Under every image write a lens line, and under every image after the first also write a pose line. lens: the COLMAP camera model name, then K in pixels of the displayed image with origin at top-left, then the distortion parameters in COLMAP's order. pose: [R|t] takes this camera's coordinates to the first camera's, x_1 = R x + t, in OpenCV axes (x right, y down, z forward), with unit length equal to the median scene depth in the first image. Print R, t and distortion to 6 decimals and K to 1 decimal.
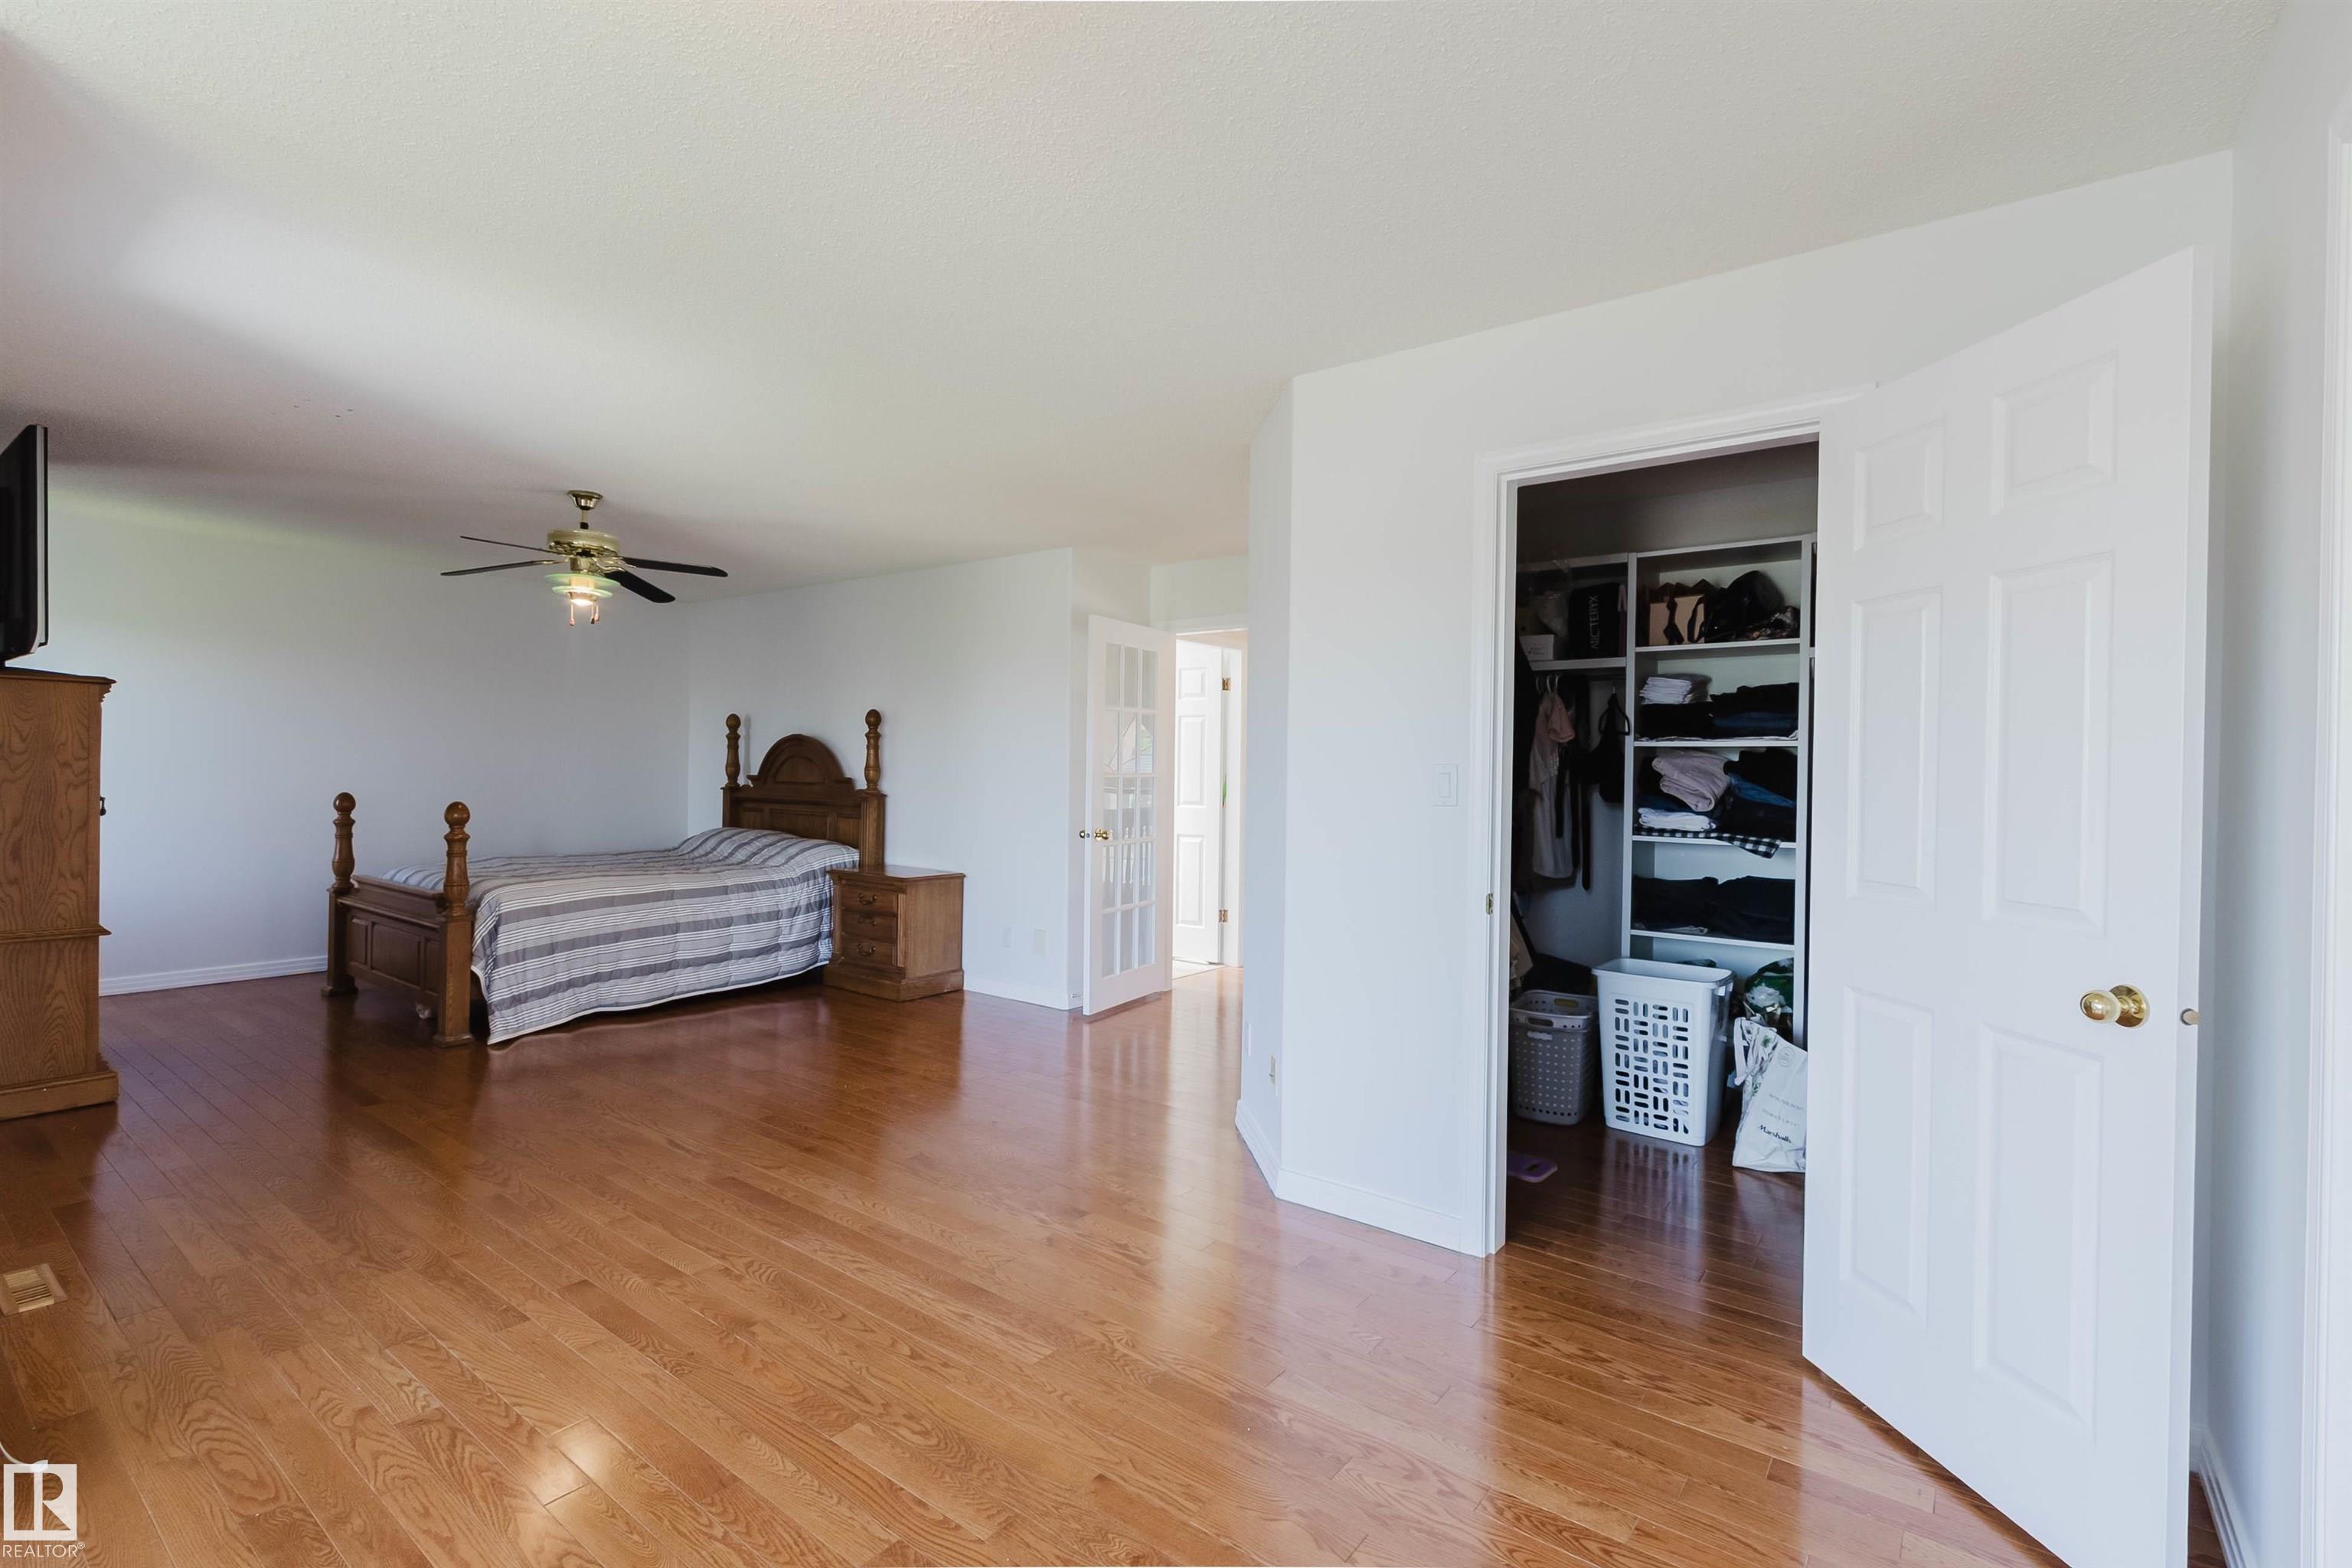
lens RADIAL K [[1059.0, 0, 1180.5], [0, 1059.0, 774.6], [0, 0, 1]] dist [-0.002410, -0.000799]
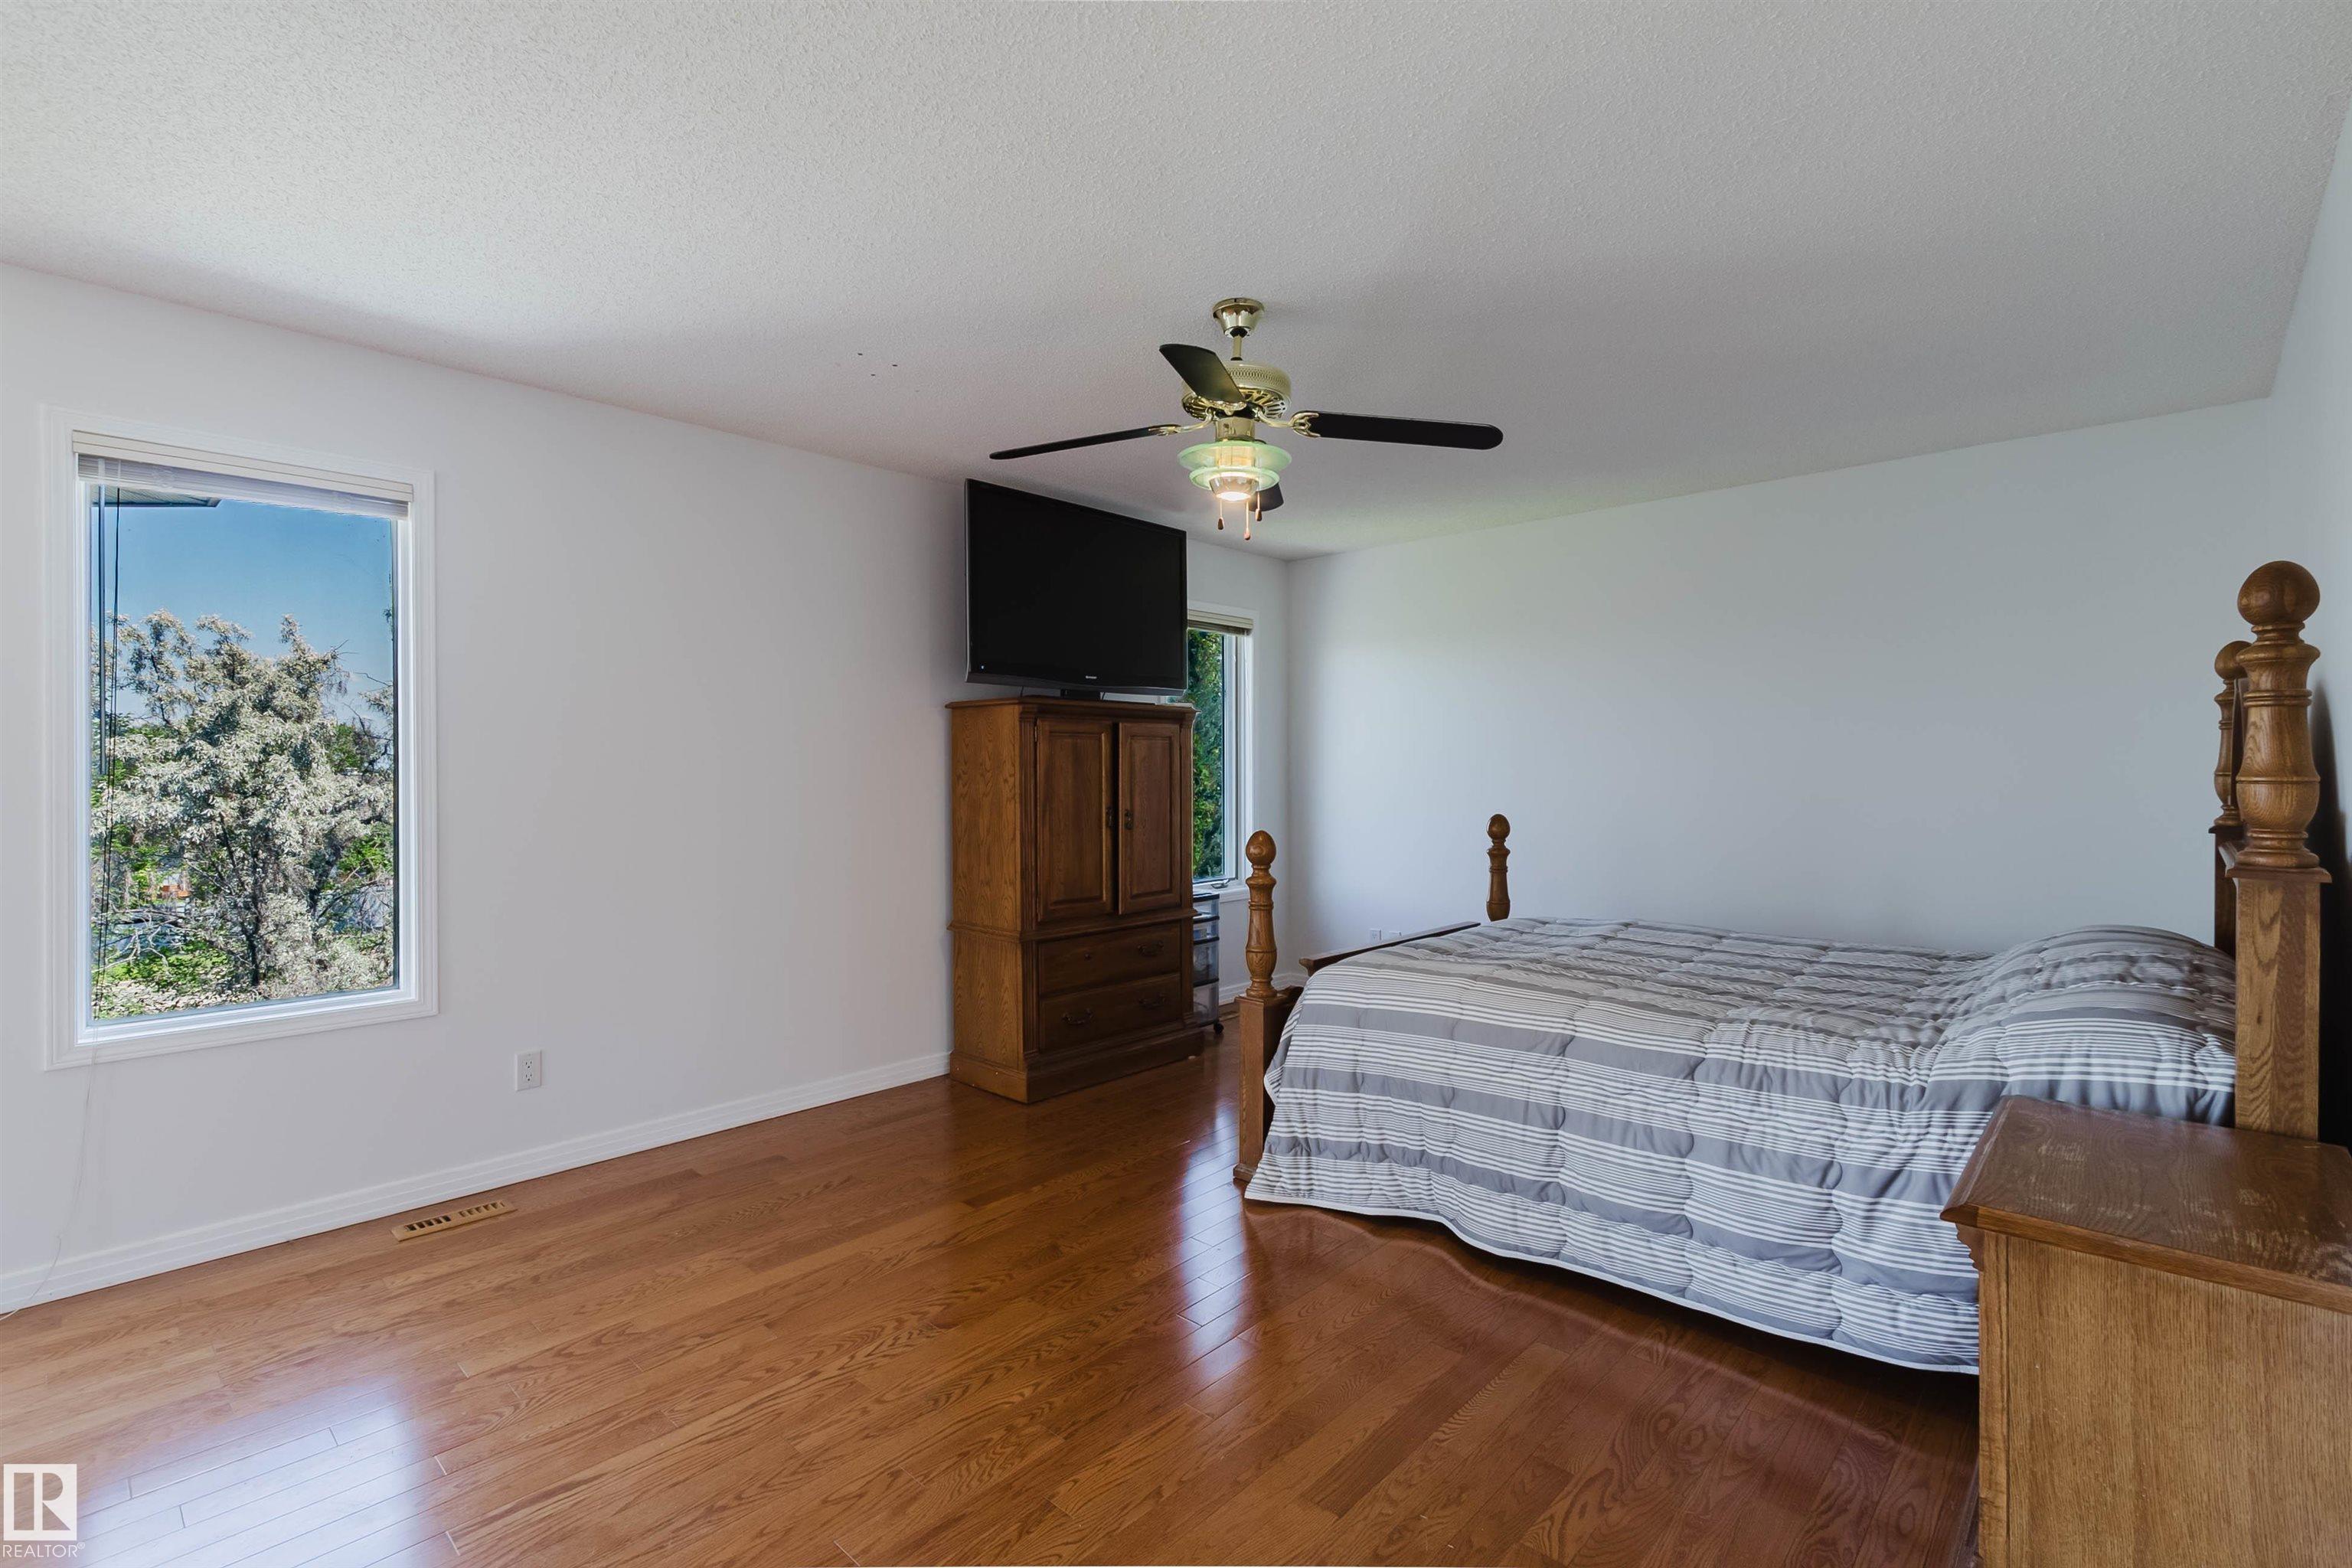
lens RADIAL K [[1059.0, 0, 1180.5], [0, 1059.0, 774.6], [0, 0, 1]] dist [-0.002410, -0.000799]
pose [[-0.100849, -0.012312, -0.994826, 0.012471], [-0.003206, 0.999922, -0.012050, -0.001981], [0.994897, 0.001974, -0.100880, 0.848196]]
